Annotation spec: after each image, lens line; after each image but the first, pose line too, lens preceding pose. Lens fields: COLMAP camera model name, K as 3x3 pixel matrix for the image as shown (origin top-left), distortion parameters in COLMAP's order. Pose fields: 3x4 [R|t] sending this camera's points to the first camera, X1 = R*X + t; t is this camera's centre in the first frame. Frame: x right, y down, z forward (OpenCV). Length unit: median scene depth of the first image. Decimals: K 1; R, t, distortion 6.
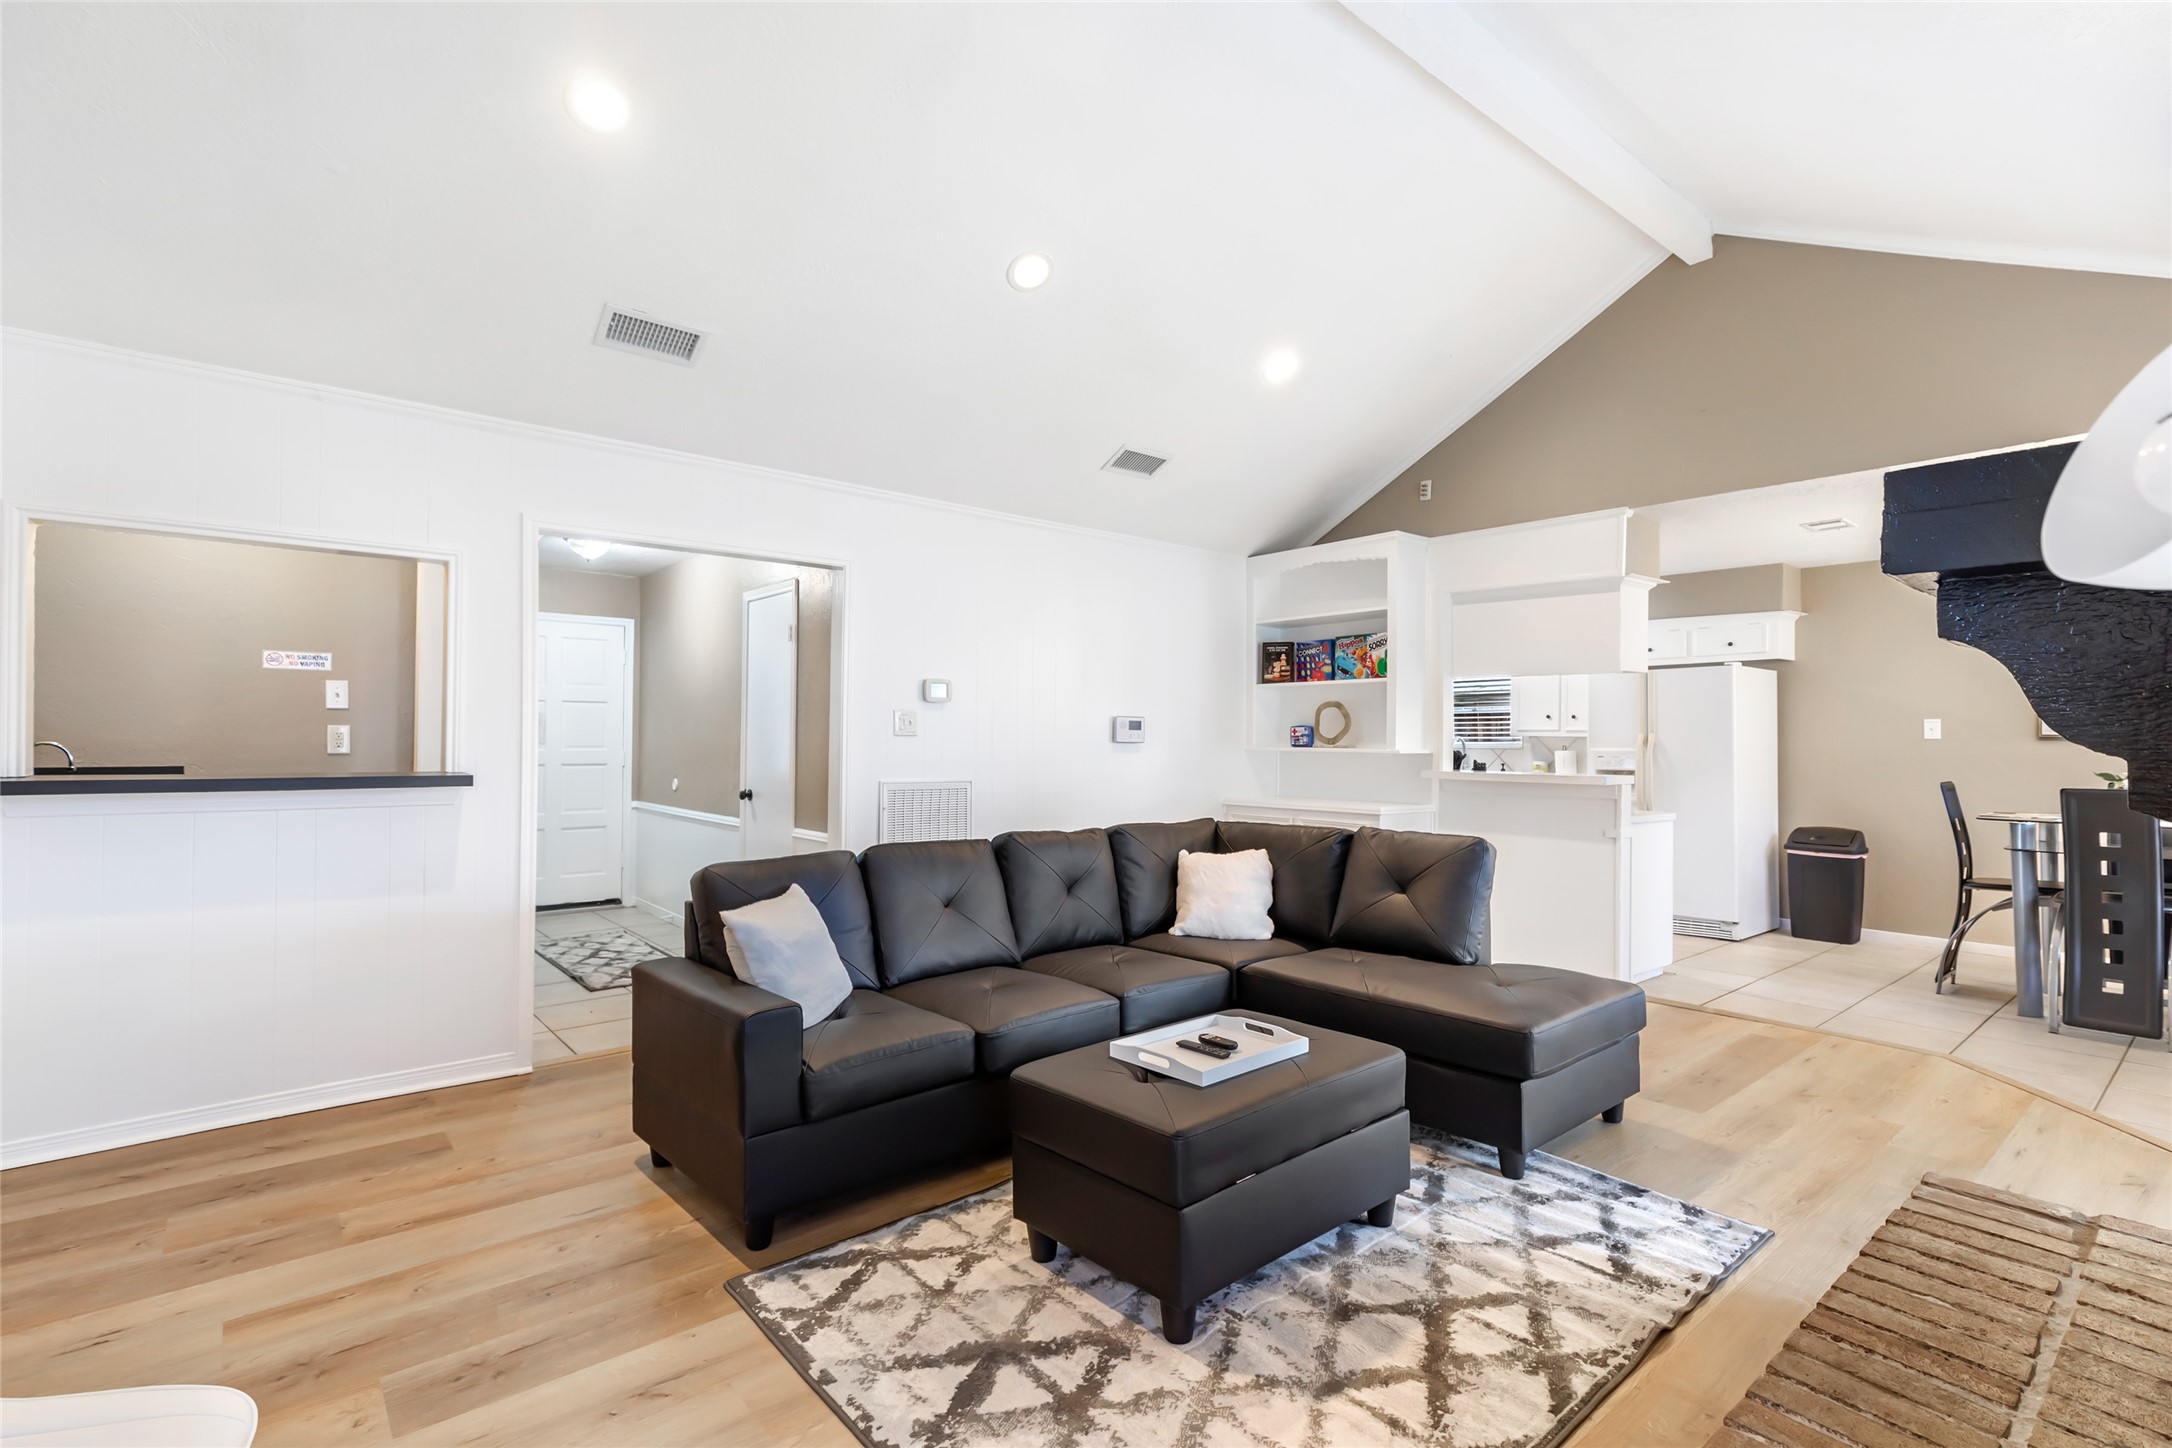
lens RADIAL K [[1004.7, 0, 1085.5], [0, 1004.7, 731.6], [0, 0, 1]] dist [0.016507, -0.000129]
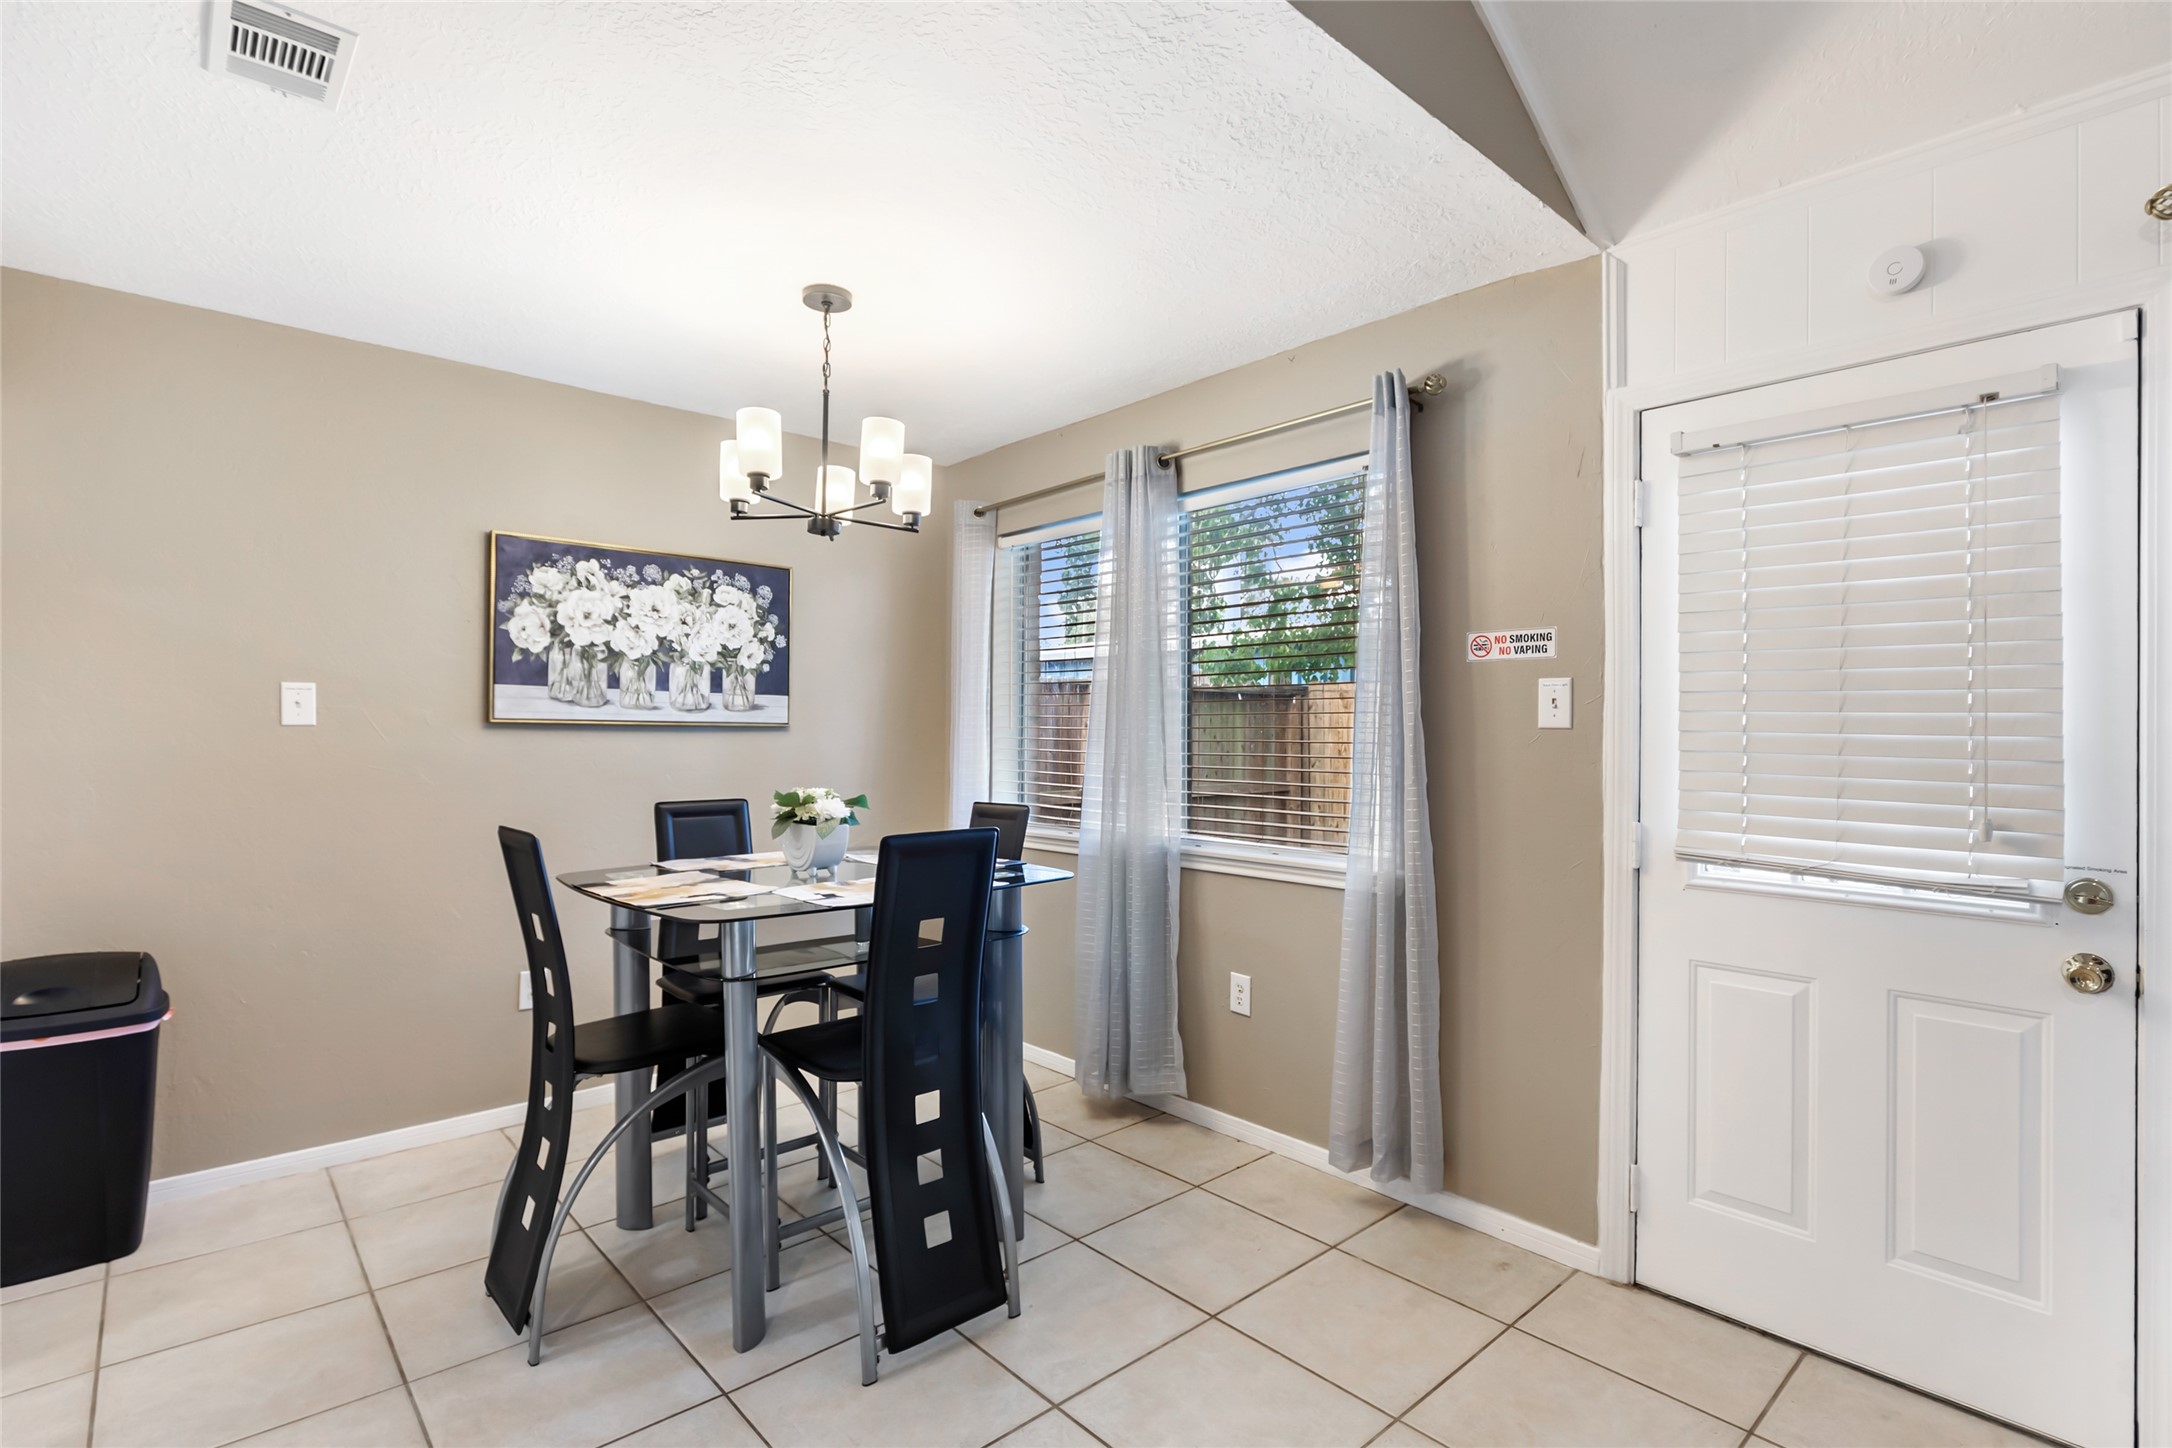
lens RADIAL K [[1025.4, 0, 1086.0], [0, 1025.4, 724.0], [0, 0, 1]] dist [-0.000126, 0.000119]
pose [[-0.033447, 0.001734, 0.999439, 0.996280], [-0.012670, 0.999917, -0.002159, 0.009350], [-0.999360, -0.012735, -0.033422, 1.869372]]
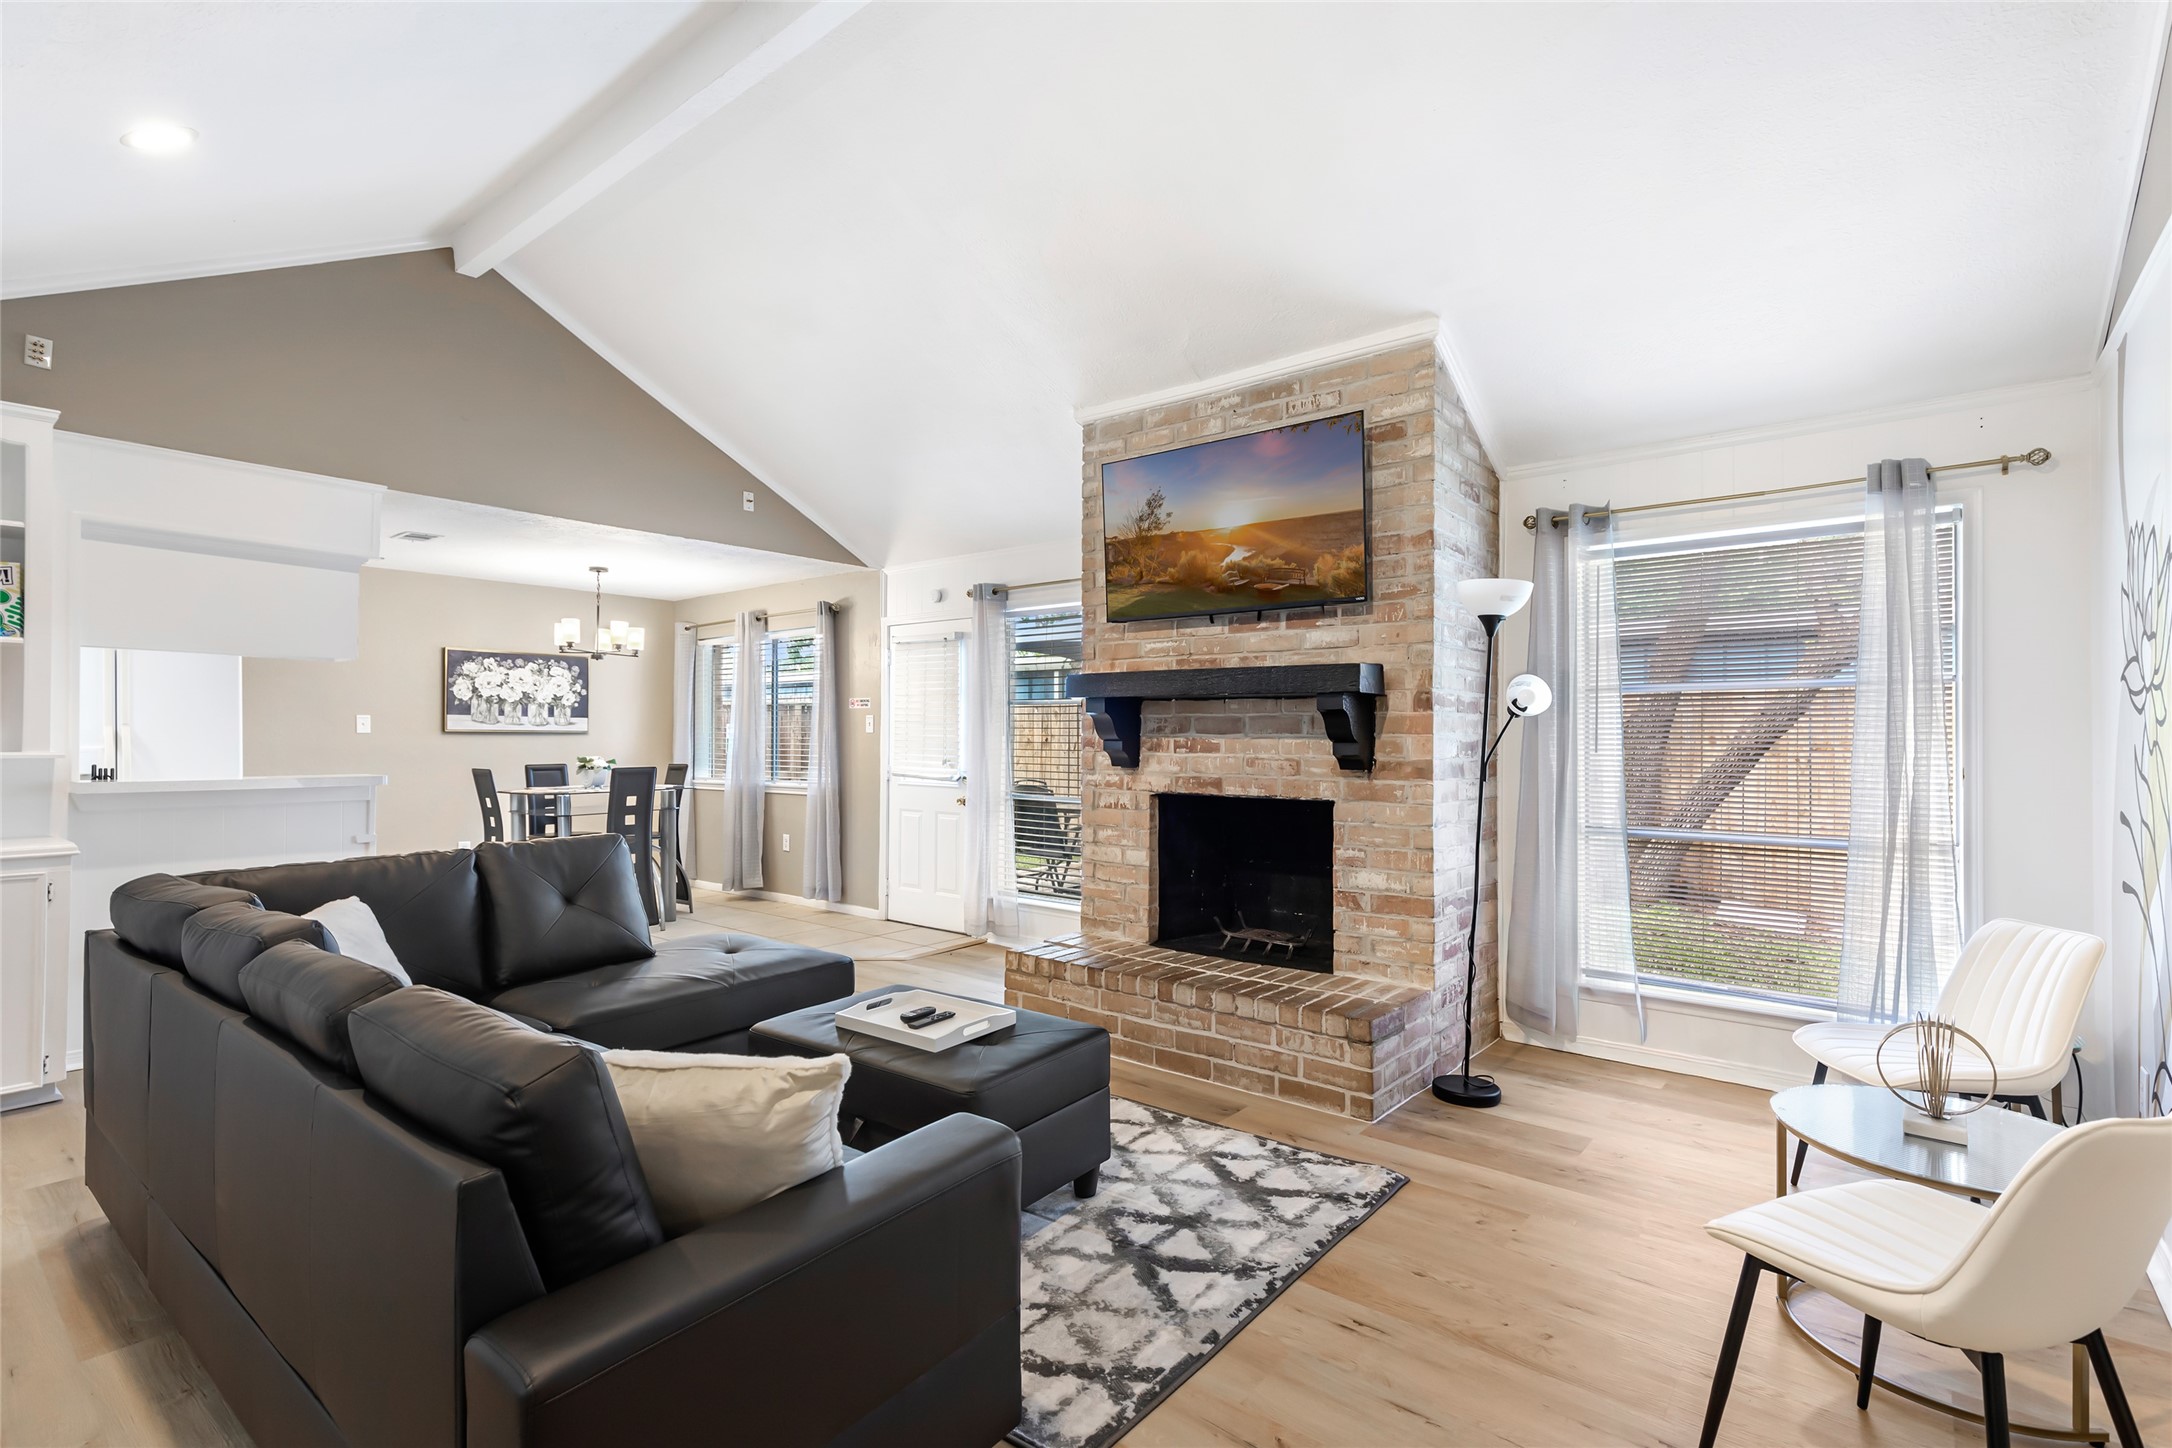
lens RADIAL K [[1004.7, 0, 1085.5], [0, 1004.7, 731.6], [0, 0, 1]] dist [0.016507, -0.000129]
pose [[-0.184918, -0.001748, 0.982752, -1.174466], [-0.010332, 0.999947, -0.000166, -0.005702], [-0.982700, -0.010185, -0.184926, 1.218286]]
